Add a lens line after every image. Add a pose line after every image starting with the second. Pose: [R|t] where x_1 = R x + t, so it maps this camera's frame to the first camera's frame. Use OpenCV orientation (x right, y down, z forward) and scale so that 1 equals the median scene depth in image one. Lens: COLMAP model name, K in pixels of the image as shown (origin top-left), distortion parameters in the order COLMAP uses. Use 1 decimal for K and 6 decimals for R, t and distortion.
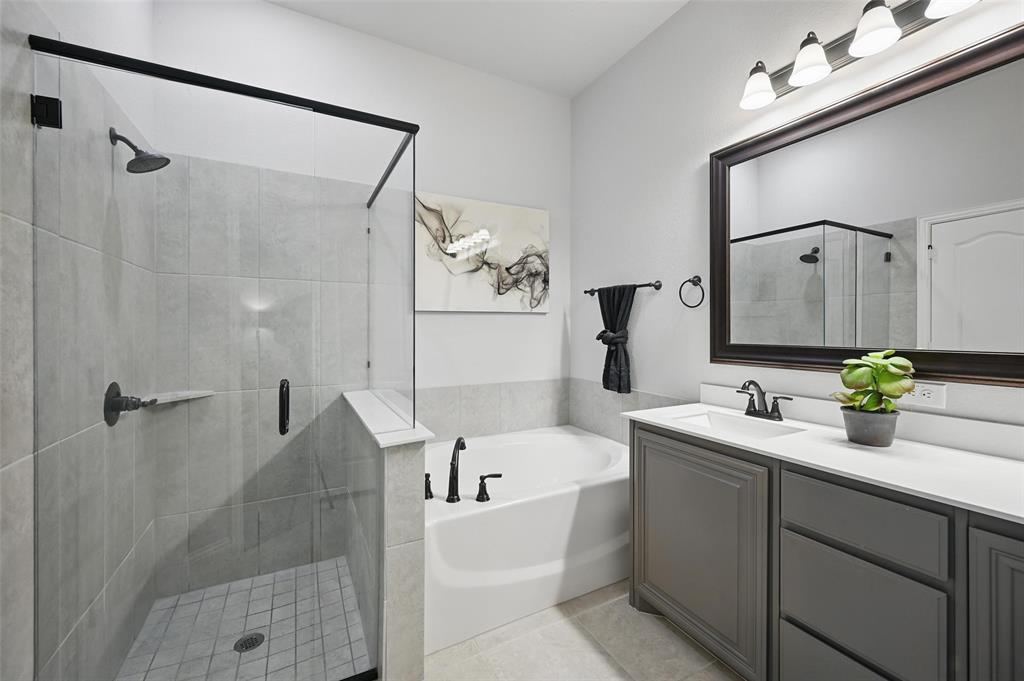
lens RADIAL K [[403.9, 0, 511.7], [0, 403.9, 336.1], [0, 0, 1]] dist [0.000447, 0.000076]
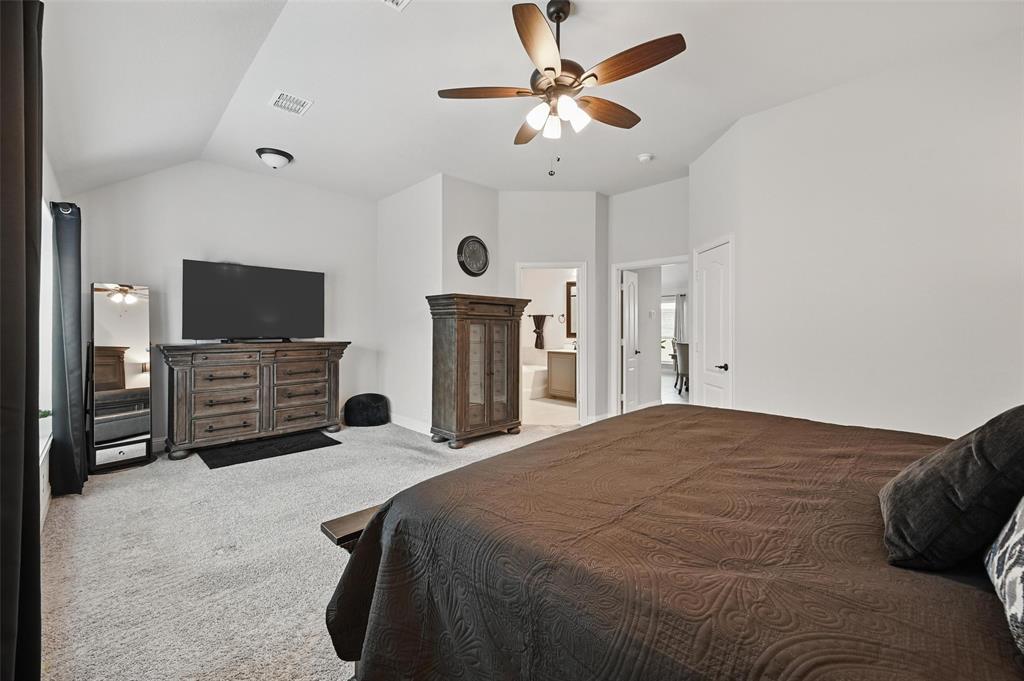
lens RADIAL K [[403.9, 0, 515.2], [0, 403.9, 331.6], [0, 0, 1]] dist [0.000447, 0.000076]
pose [[0.953128, -0.000211, 0.302568, -1.000003], [0.001436, 0.999992, -0.003824, 0.019009], [-0.302564, 0.004079, 0.953120, -2.217285]]
